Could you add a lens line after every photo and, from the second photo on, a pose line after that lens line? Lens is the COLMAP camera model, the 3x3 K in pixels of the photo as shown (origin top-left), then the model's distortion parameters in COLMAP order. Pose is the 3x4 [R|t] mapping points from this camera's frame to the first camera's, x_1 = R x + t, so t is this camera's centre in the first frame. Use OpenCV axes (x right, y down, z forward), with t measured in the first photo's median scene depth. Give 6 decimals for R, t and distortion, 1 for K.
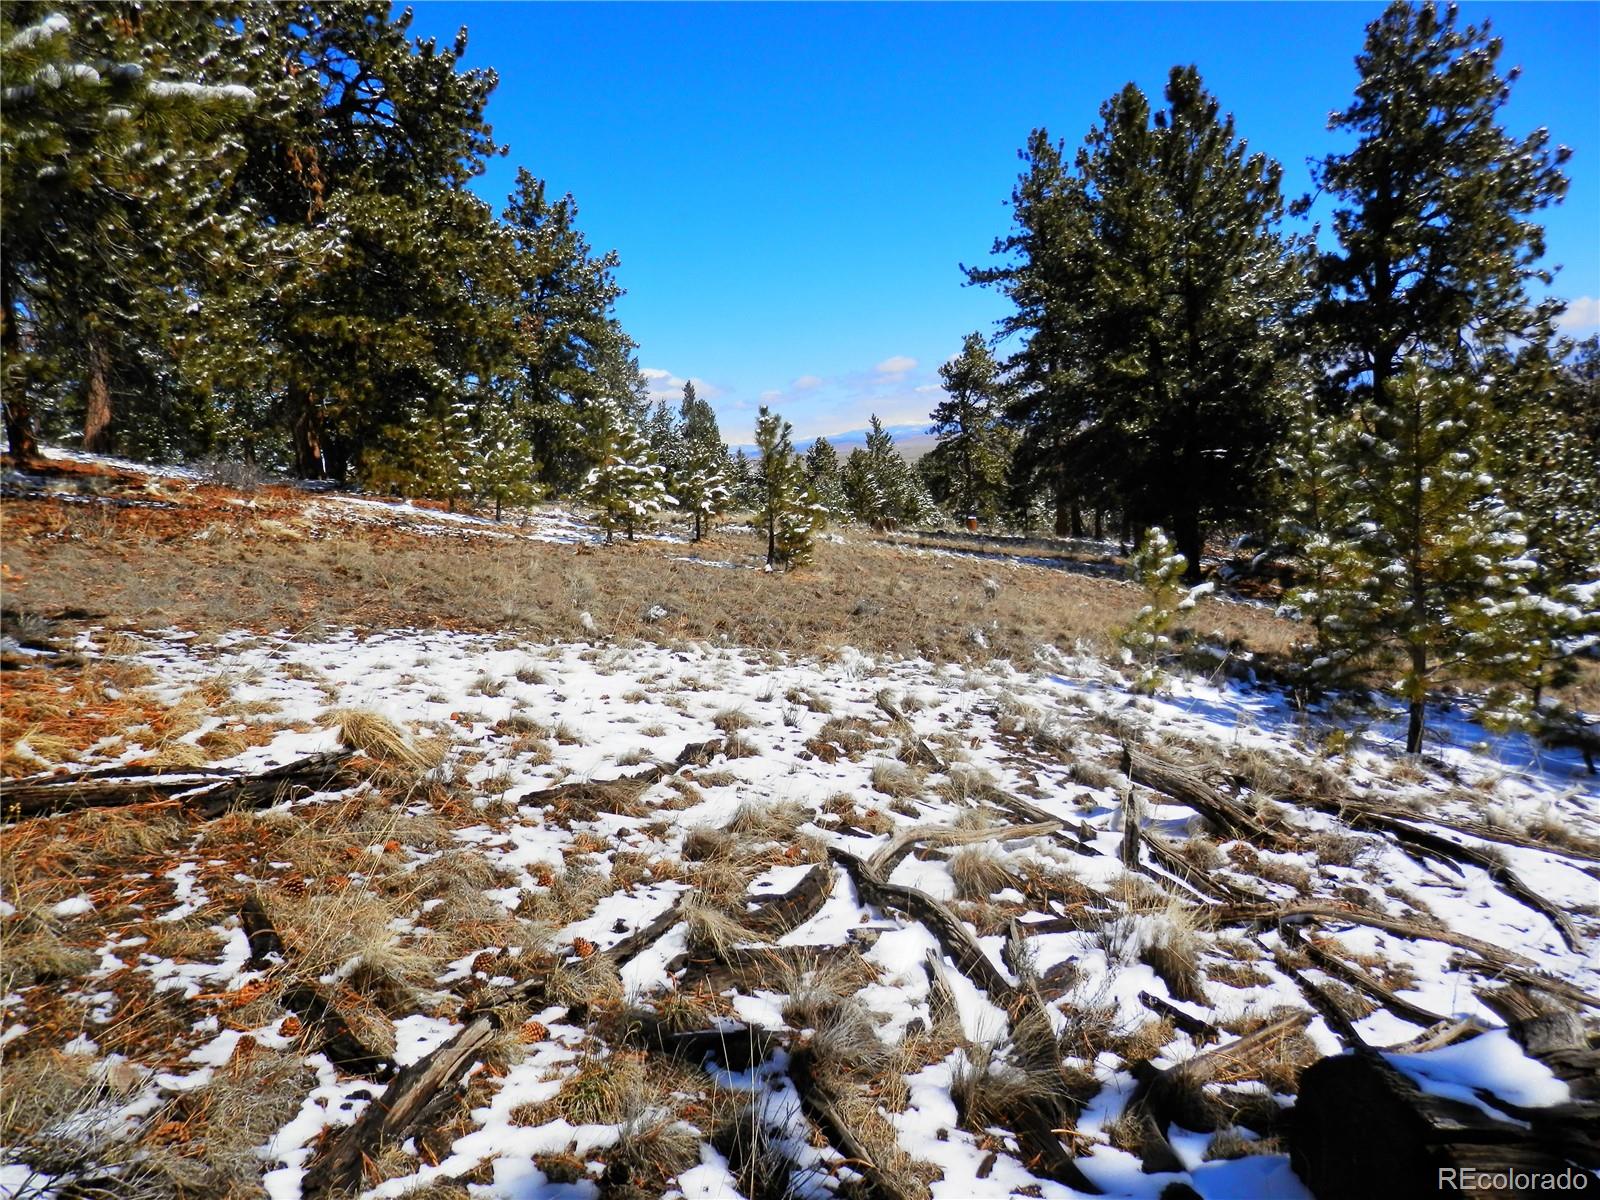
lens RADIAL K [[1197.8, 0, 821.4], [0, 1197.8, 607.1], [0, 0, 1]] dist [0.005806, -0.003948]
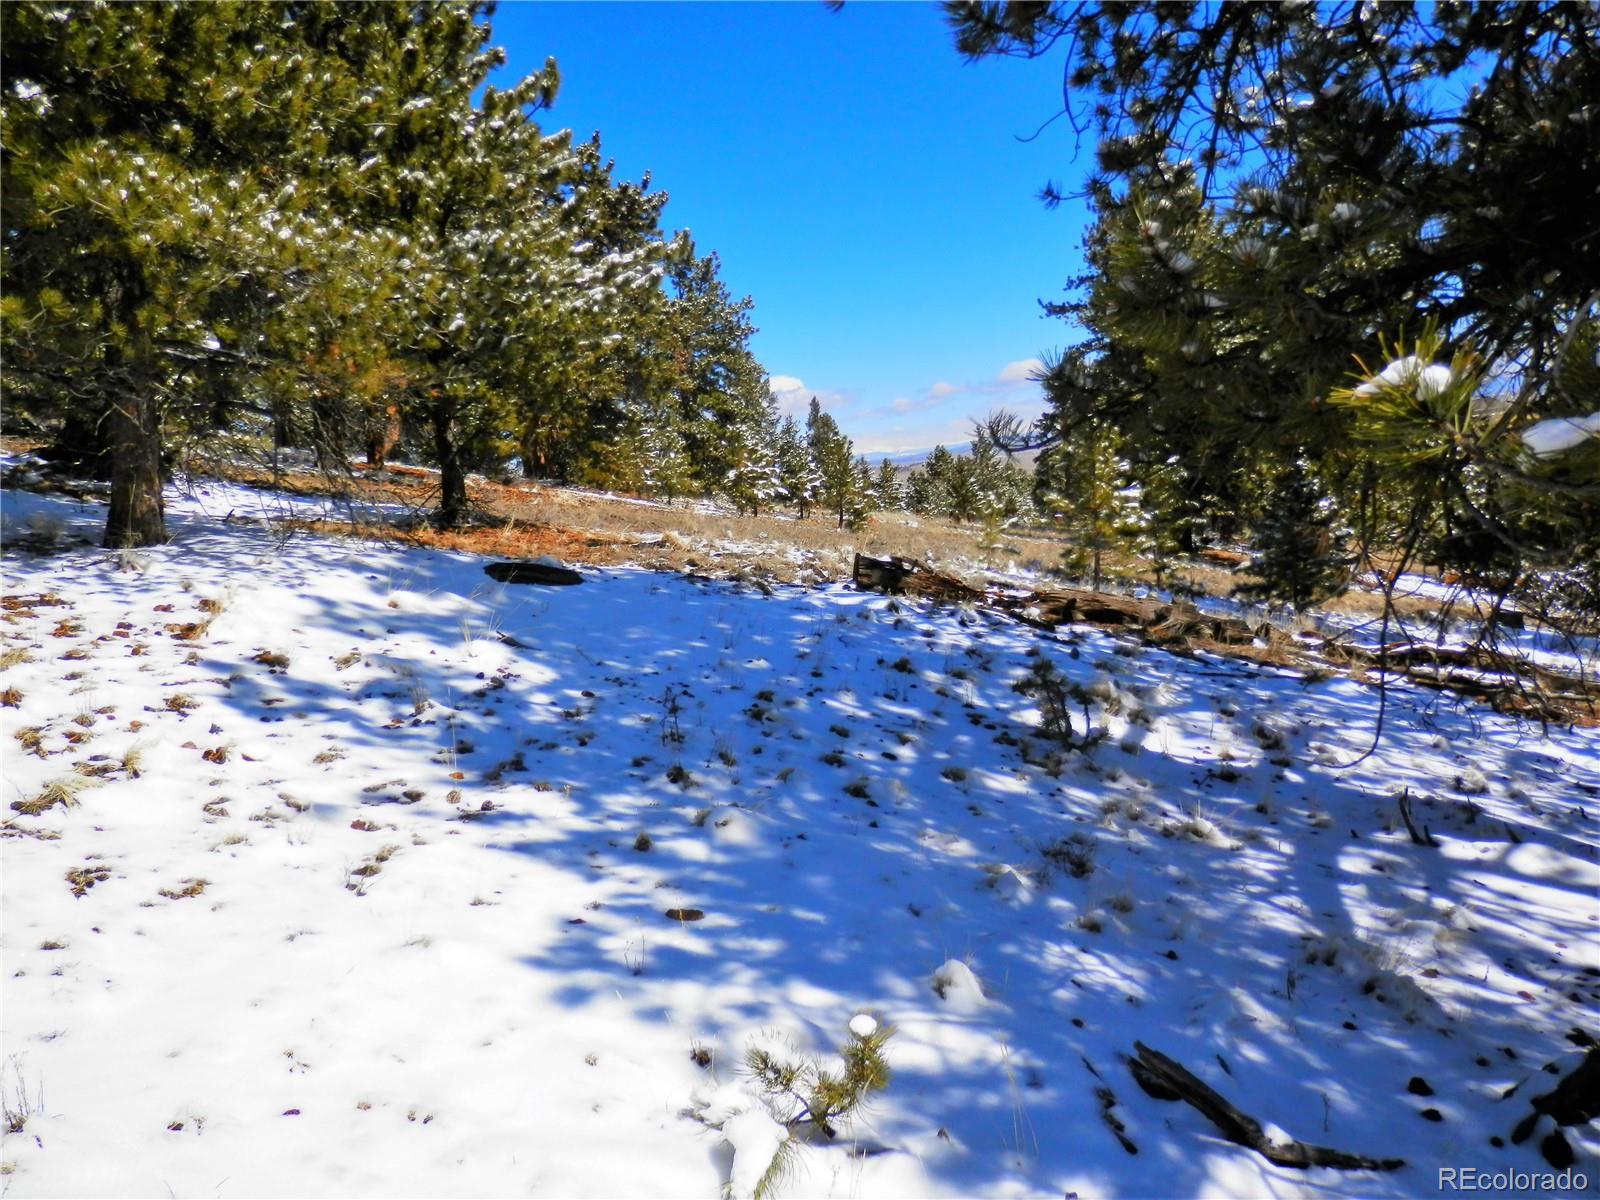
lens RADIAL K [[1197.8, 0, 821.4], [0, 1197.8, 607.1], [0, 0, 1]] dist [0.005806, -0.003948]
pose [[0.993836, 0.008595, -0.110529, 0.040405], [-0.009254, 0.999942, -0.005454, 0.028897], [0.110476, 0.006443, 0.993858, -0.218709]]
